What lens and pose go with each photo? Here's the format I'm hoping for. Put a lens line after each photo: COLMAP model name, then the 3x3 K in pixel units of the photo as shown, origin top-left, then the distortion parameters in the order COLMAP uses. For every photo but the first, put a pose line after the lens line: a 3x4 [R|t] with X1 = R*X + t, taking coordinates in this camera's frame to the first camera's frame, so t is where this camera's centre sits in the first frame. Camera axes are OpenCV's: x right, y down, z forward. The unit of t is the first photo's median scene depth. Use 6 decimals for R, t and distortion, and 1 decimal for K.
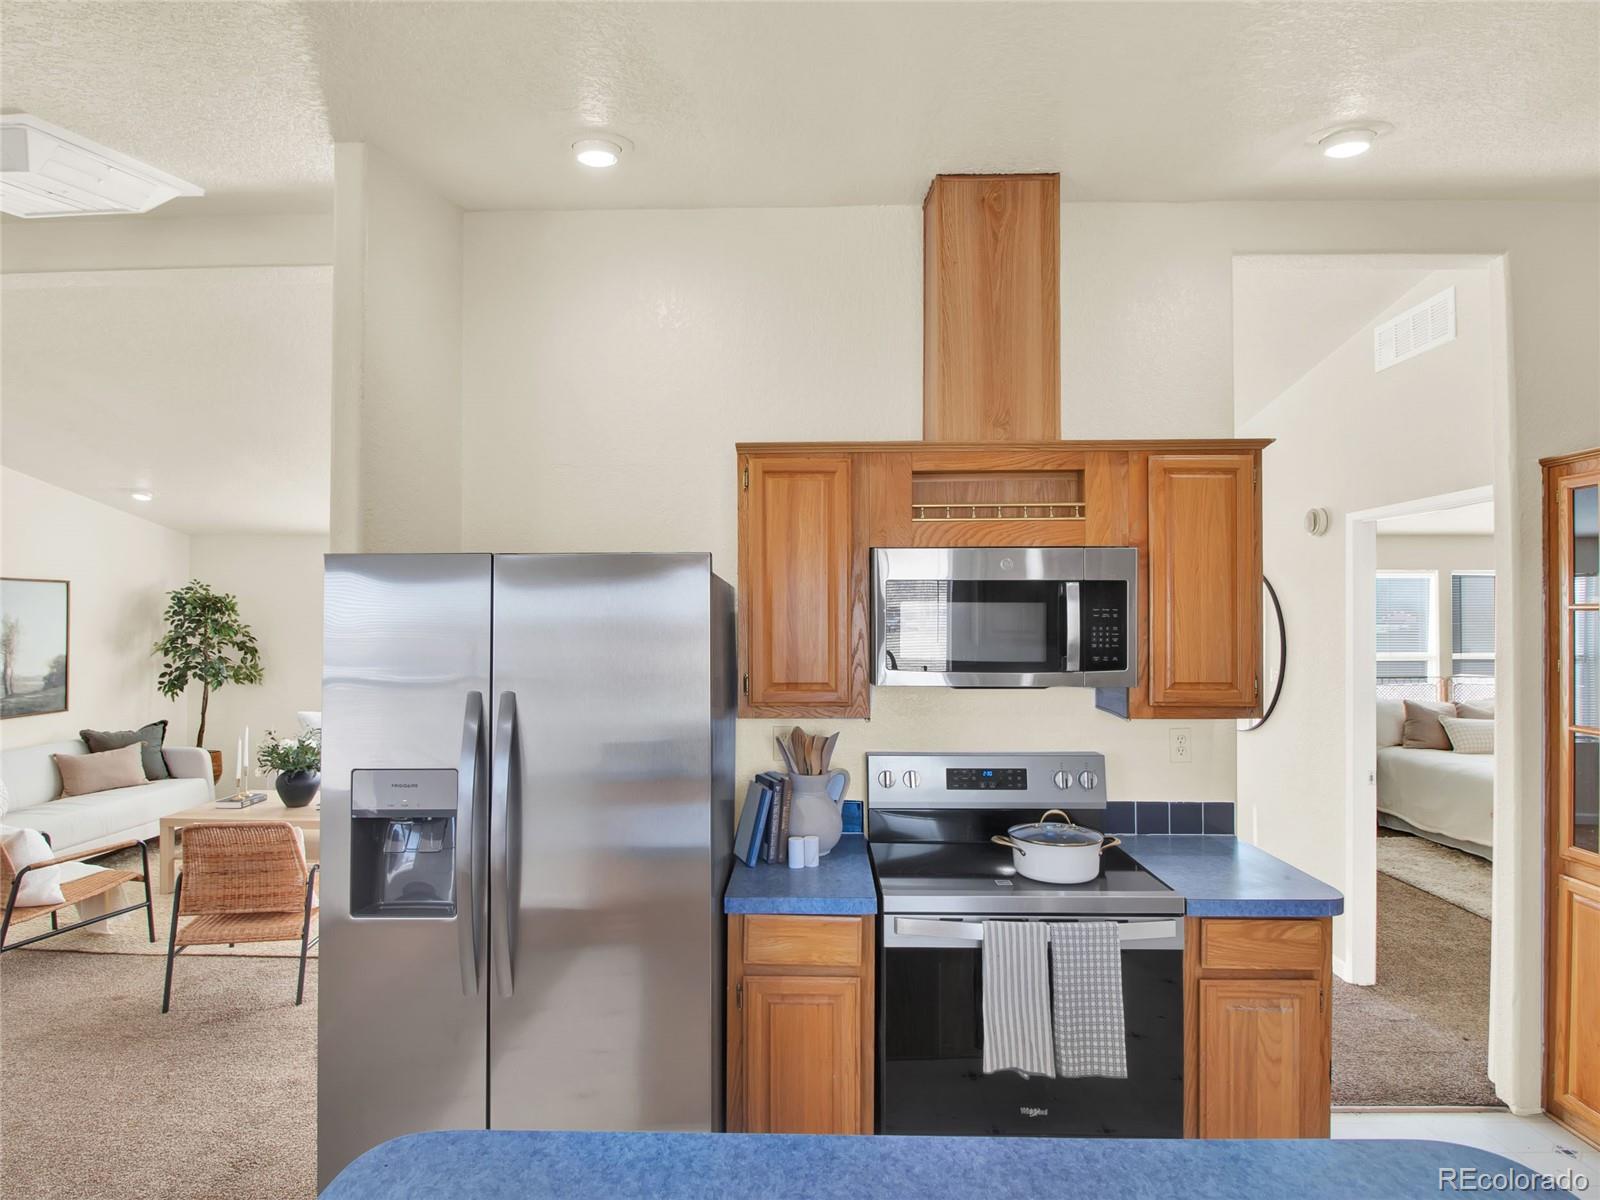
lens RADIAL K [[844.3, 0, 798.5], [0, 844.3, 603.1], [0, 0, 1]] dist [-0.001114, 0.000381]
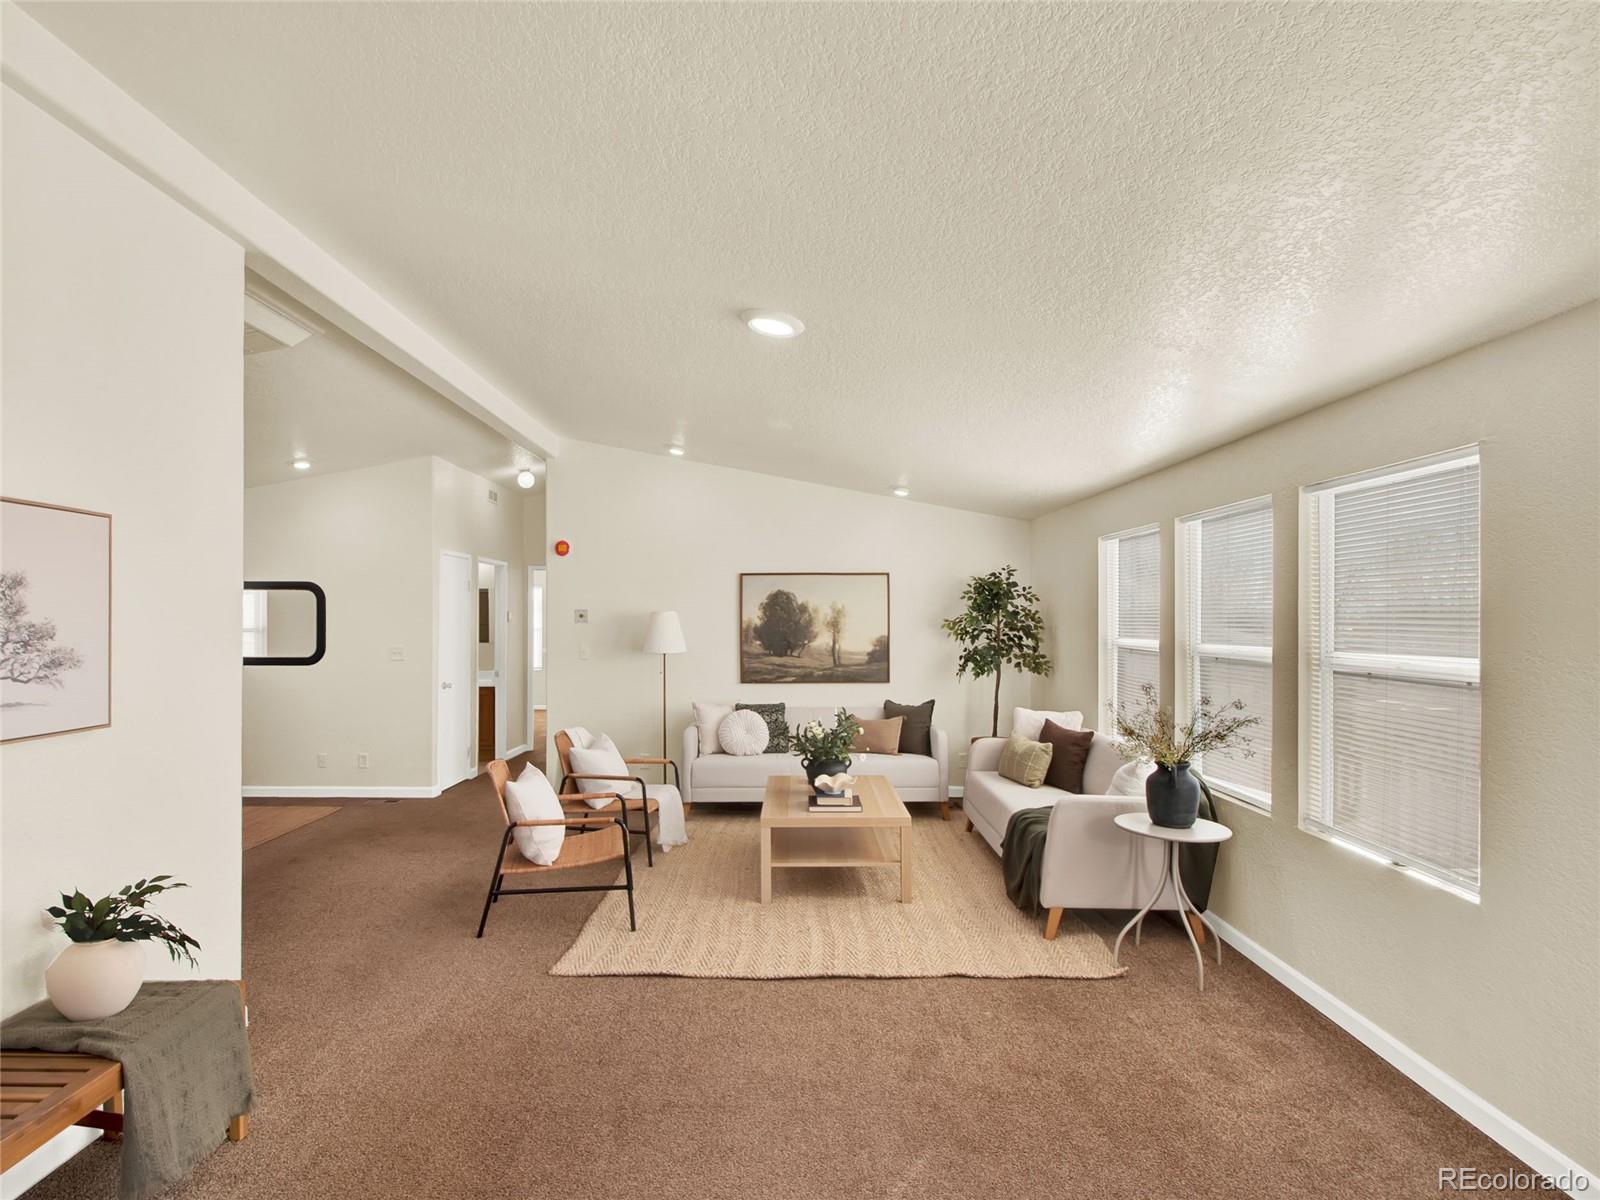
lens RADIAL K [[853.3, 0, 791.0], [0, 853.3, 604.3], [0, 0, 1]] dist [0.009931, -0.020395]
pose [[0.029427, -0.020466, -0.999357, 0.355022], [0.016521, 0.999664, -0.019986, 0.041937], [0.999430, -0.015922, 0.029755, 0.889111]]
